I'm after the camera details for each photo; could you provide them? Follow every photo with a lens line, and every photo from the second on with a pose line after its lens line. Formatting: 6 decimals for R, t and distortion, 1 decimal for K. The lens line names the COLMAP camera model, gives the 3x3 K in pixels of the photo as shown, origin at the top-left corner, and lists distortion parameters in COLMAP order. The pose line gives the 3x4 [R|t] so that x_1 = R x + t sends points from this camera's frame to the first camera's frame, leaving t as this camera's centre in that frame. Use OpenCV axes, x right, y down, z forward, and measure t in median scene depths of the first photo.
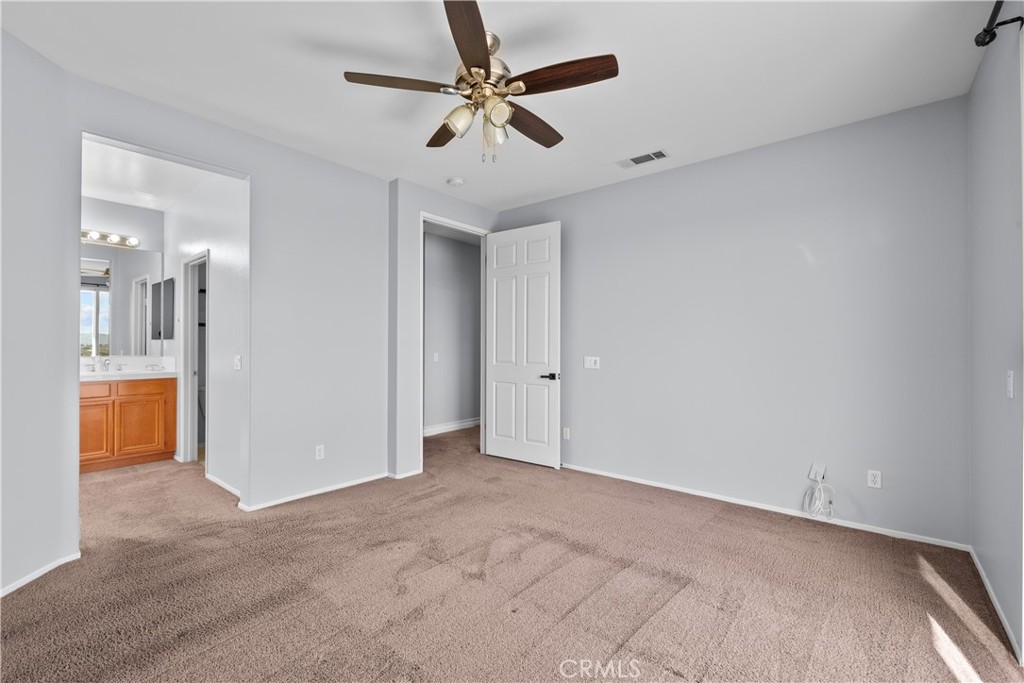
lens RADIAL K [[436.9, 0, 510.2], [0, 436.9, 344.6], [0, 0, 1]] dist [-0.002864, -0.000331]
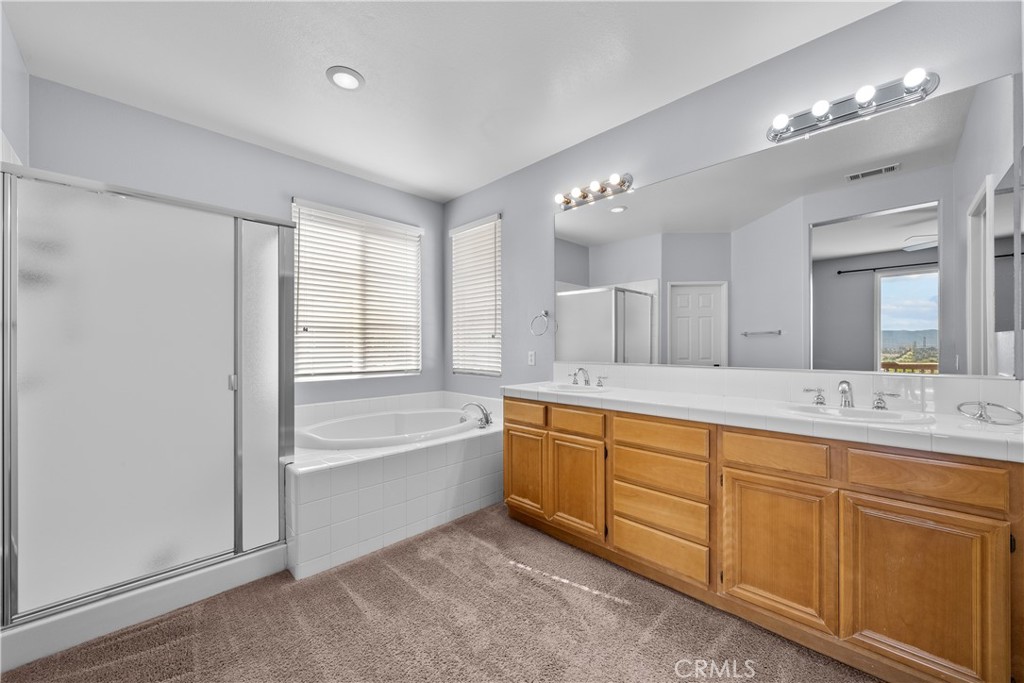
lens RADIAL K [[385.5, 0, 512.0], [0, 385.5, 341.5], [0, 0, 1]] dist [-0.001075, -0.000119]
pose [[-0.035717, -0.007956, -0.999330, -0.561011], [0.004506, 0.999957, -0.008122, 0.002132], [0.999352, -0.004794, -0.035679, 0.725283]]
